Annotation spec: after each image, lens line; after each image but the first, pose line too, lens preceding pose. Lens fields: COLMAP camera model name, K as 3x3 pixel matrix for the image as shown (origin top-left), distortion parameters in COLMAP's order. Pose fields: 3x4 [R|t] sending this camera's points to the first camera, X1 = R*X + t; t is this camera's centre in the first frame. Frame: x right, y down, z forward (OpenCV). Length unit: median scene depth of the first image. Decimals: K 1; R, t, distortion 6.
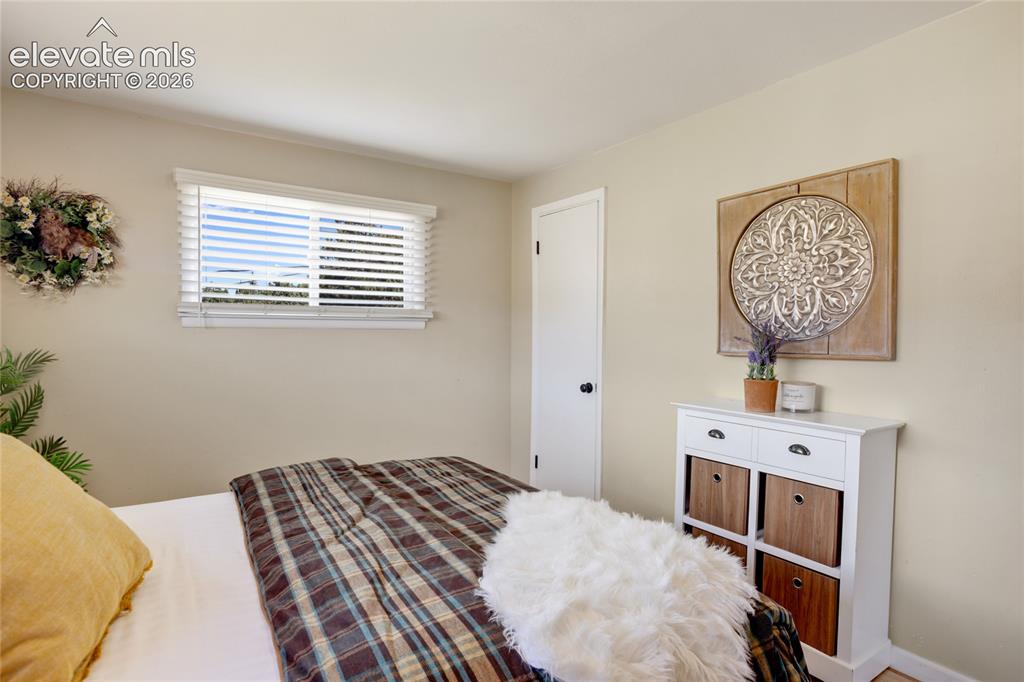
lens RADIAL K [[553.9, 0, 519.9], [0, 553.9, 349.3], [0, 0, 1]] dist [-0.047672, 0.027354]
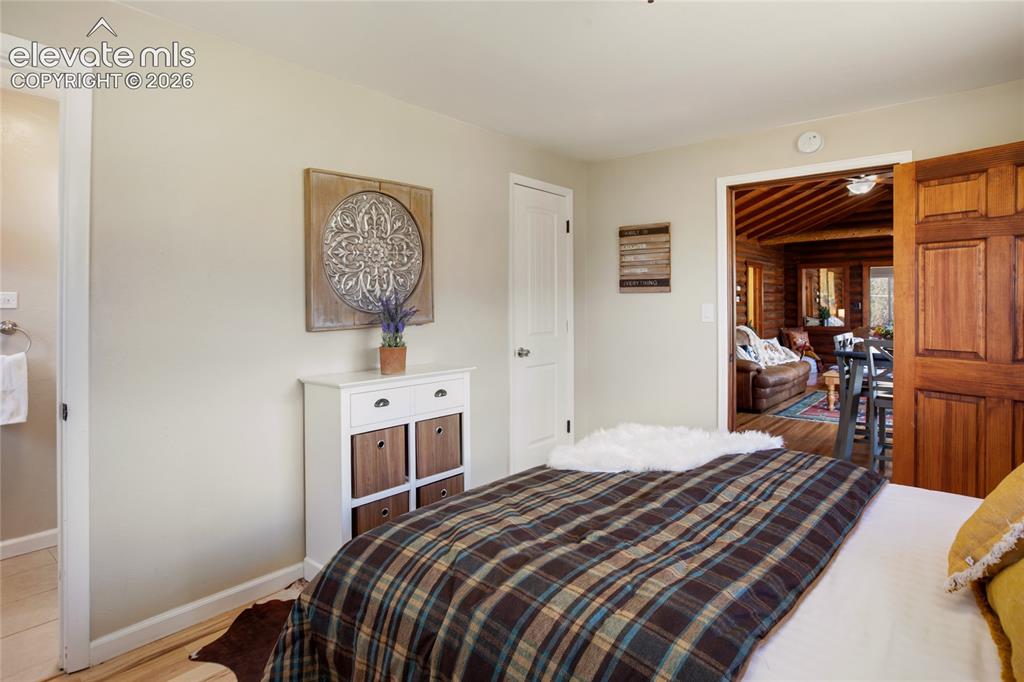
lens RADIAL K [[553.9, 0, 505.4], [0, 553.9, 304.8], [0, 0, 1]] dist [-0.047672, 0.027354]
pose [[-0.249588, -0.013408, 0.968259, -0.716356], [0.039076, 0.998950, 0.023906, -0.050012], [-0.967563, 0.043803, -0.248802, 1.013831]]
